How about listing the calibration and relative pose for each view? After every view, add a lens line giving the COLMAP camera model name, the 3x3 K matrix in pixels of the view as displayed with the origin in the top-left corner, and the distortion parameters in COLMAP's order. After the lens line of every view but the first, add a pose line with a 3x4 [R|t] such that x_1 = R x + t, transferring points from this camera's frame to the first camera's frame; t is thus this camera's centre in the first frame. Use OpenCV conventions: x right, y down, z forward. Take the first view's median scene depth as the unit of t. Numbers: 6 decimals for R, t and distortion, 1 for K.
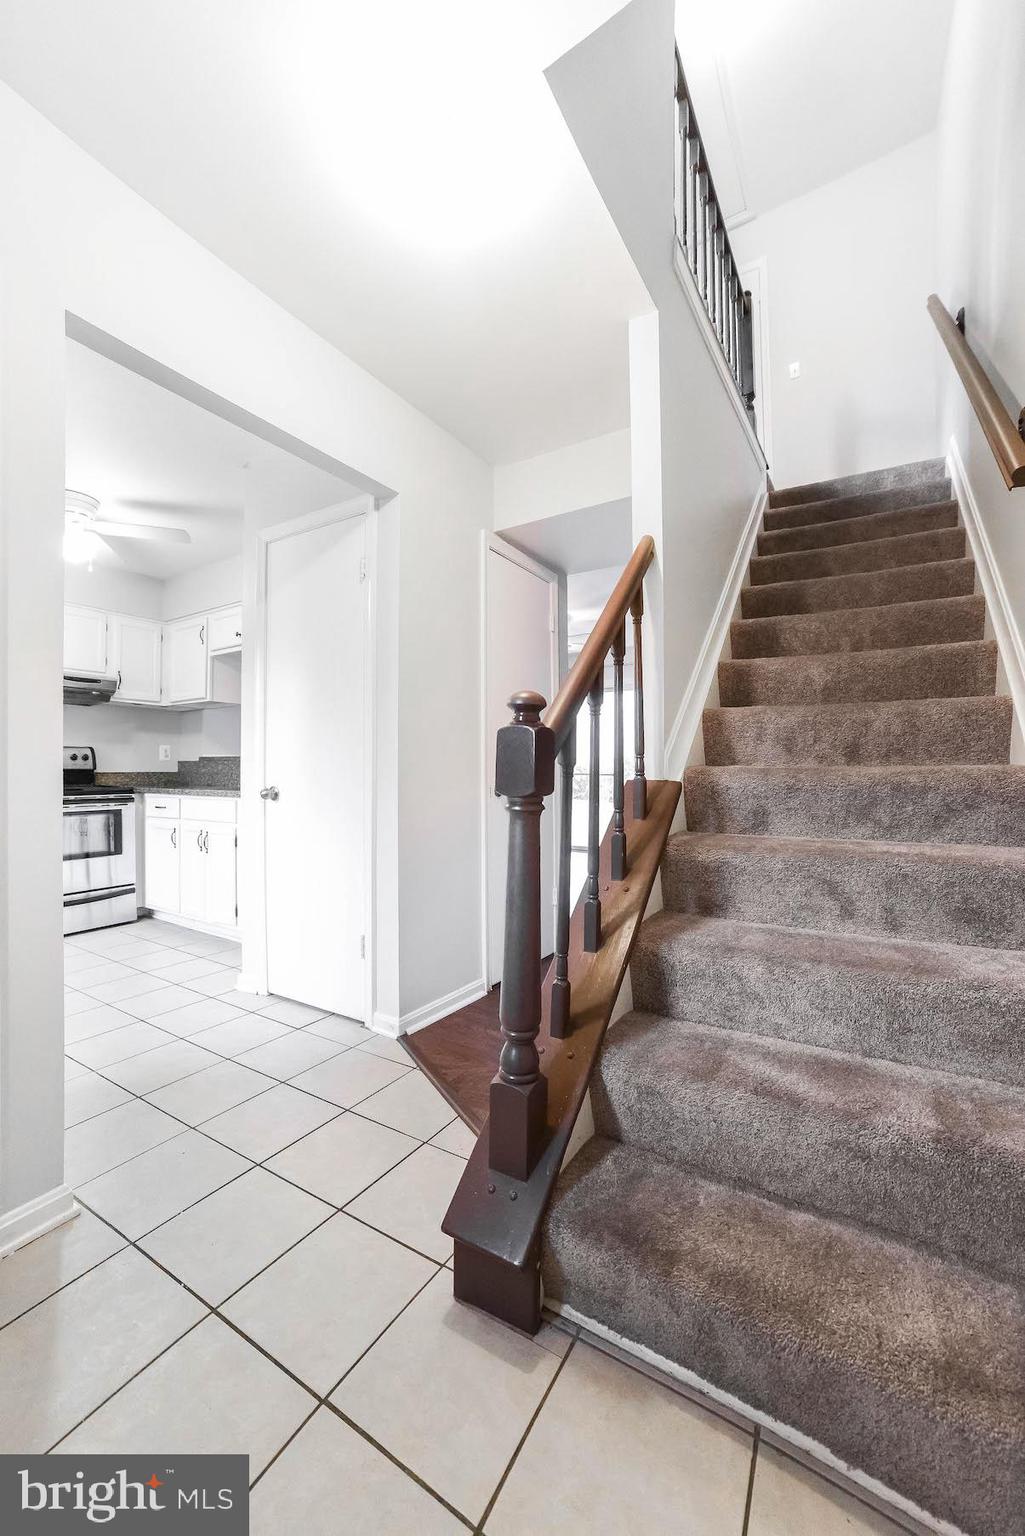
lens RADIAL K [[621.5, 0, 545.3], [0, 621.5, 768.2], [0, 0, 1]] dist [-0.088526, 0.032331]
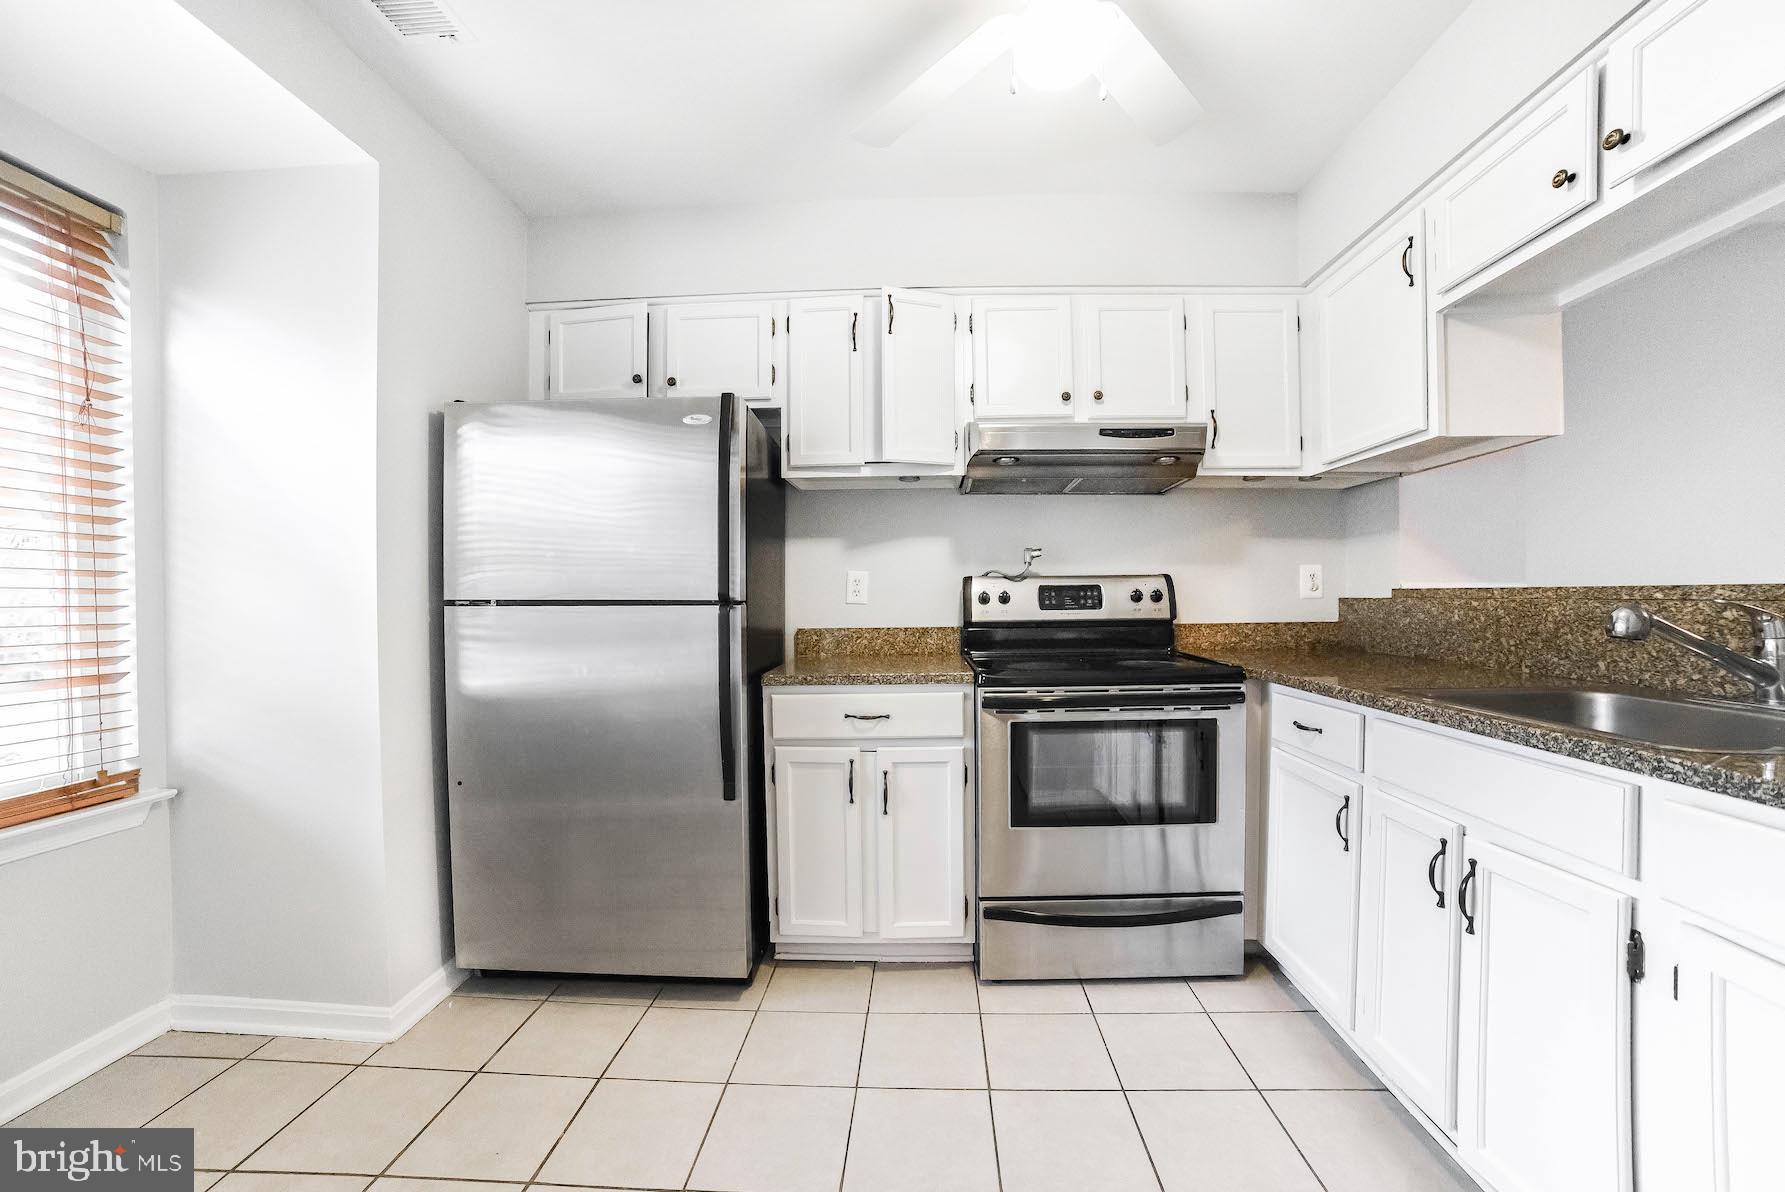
lens RADIAL K [[722.9, 0, 892.9], [0, 722.9, 610.3], [0, 0, 1]] dist [-0.089442, 0.033919]
pose [[0.470717, 0.008114, -0.882247, -0.363181], [0.015600, 0.999725, 0.017517, -0.020907], [0.882147, -0.022008, 0.470461, 0.548583]]
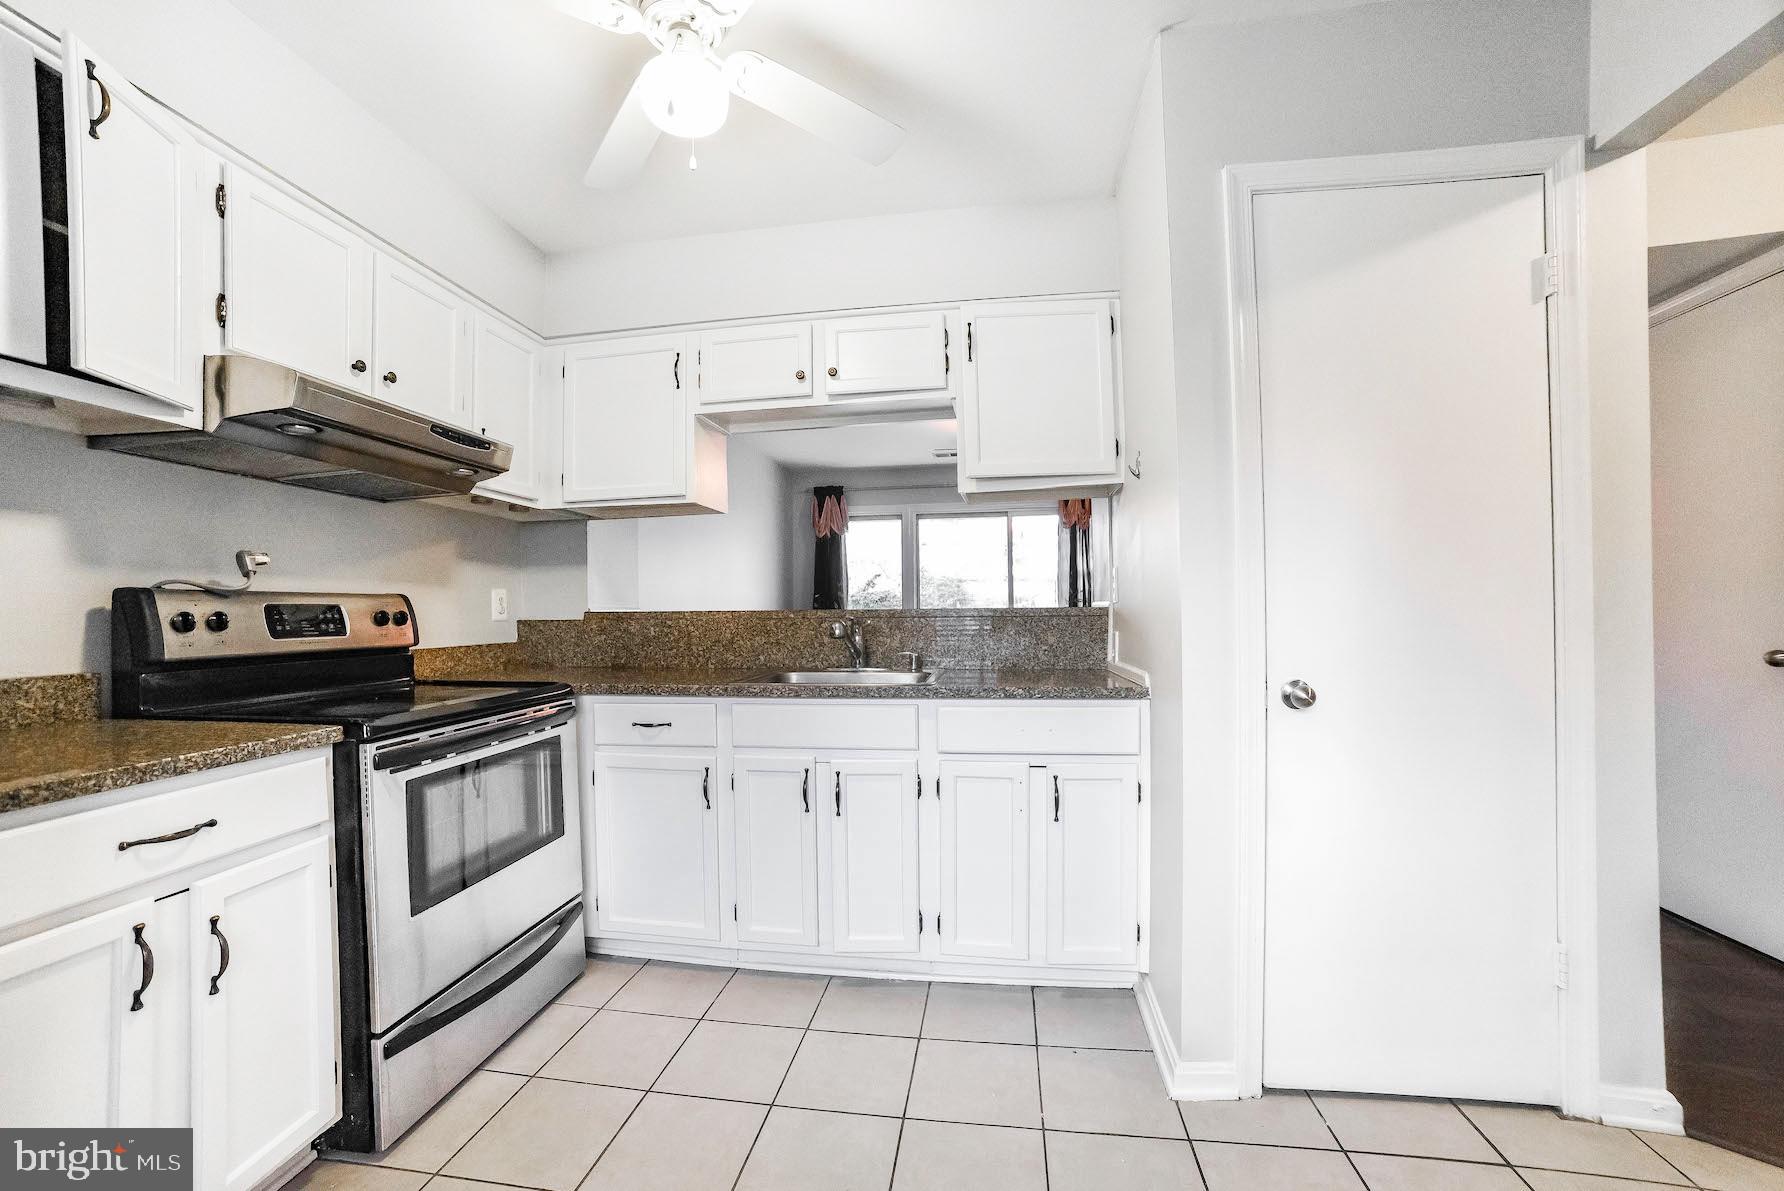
lens RADIAL K [[722.5, 0, 892.4], [0, 722.5, 609.8], [0, 0, 1]] dist [-0.089442, 0.033919]
pose [[0.923576, -0.012789, 0.383201, -0.665449], [0.012013, 0.999918, 0.004420, -0.023704], [-0.383226, 0.000521, 0.923654, 0.409596]]
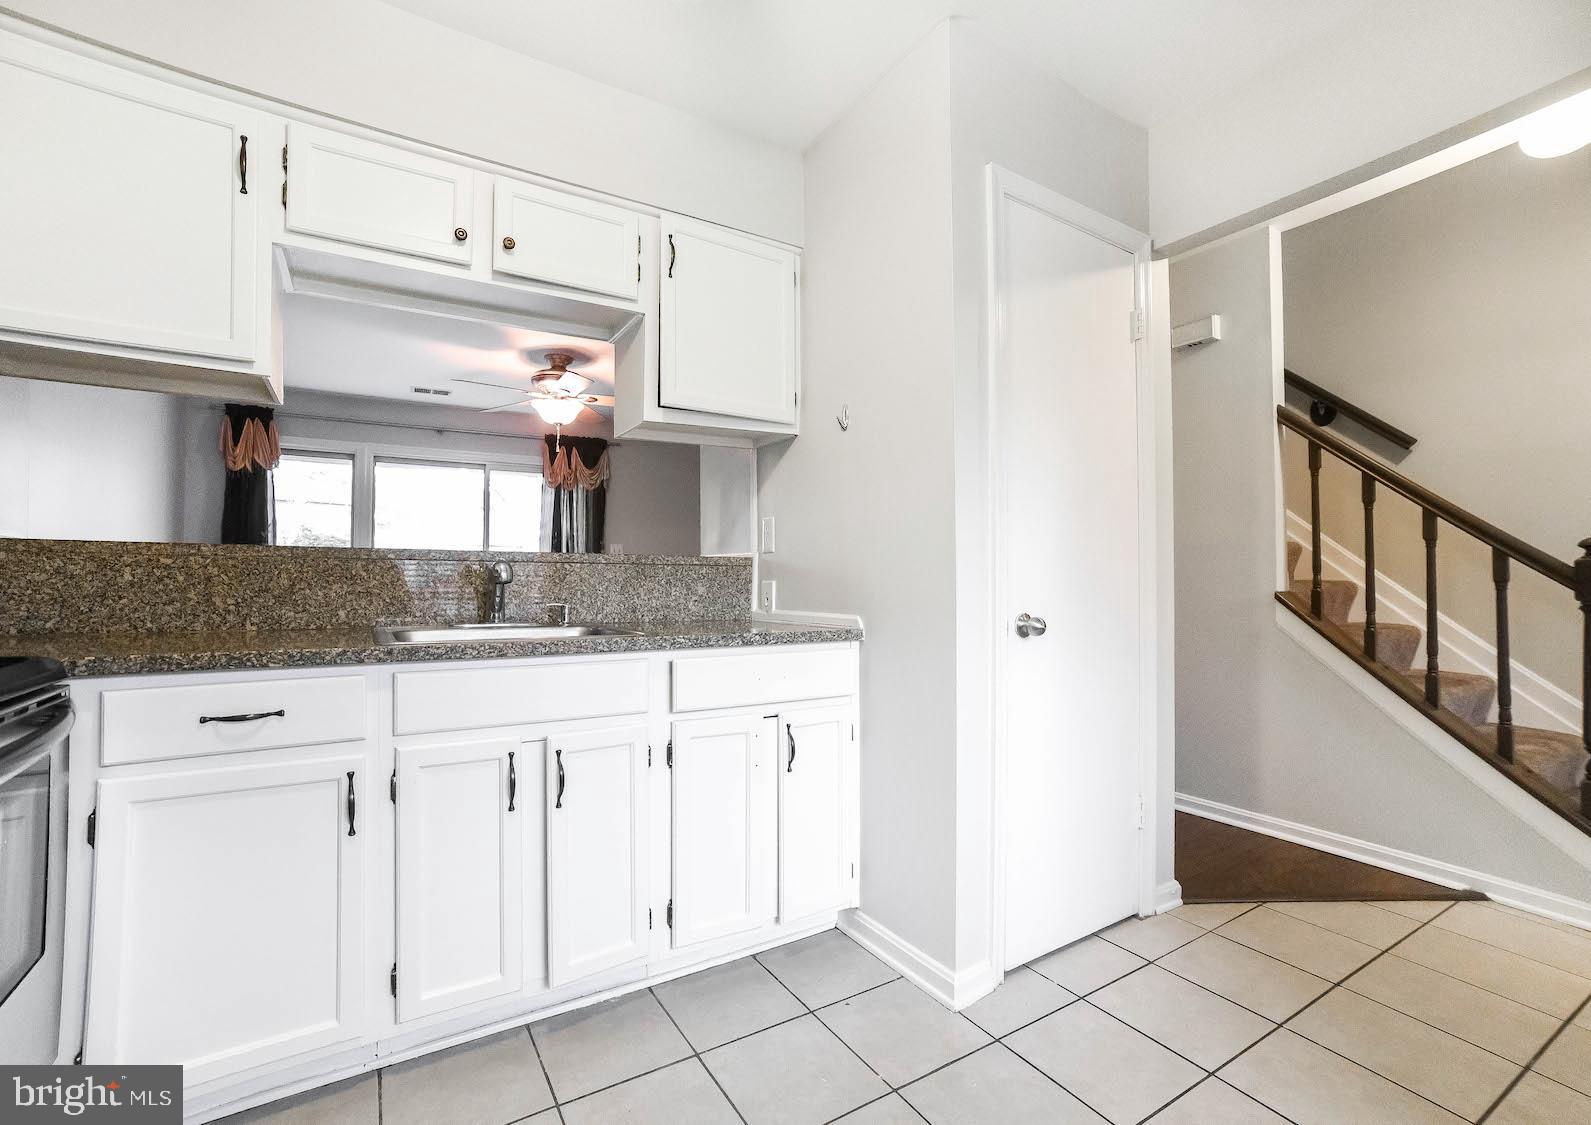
lens RADIAL K [[700.5, 0, 767.8], [0, 700.5, 570.4], [0, 0, 1]] dist [-0.069974, 0.041973]
pose [[0.473504, 0.013171, 0.880693, -0.791799], [-0.006463, 0.999913, -0.011479, -0.002230], [-0.880768, -0.000257, 0.473548, 0.616771]]
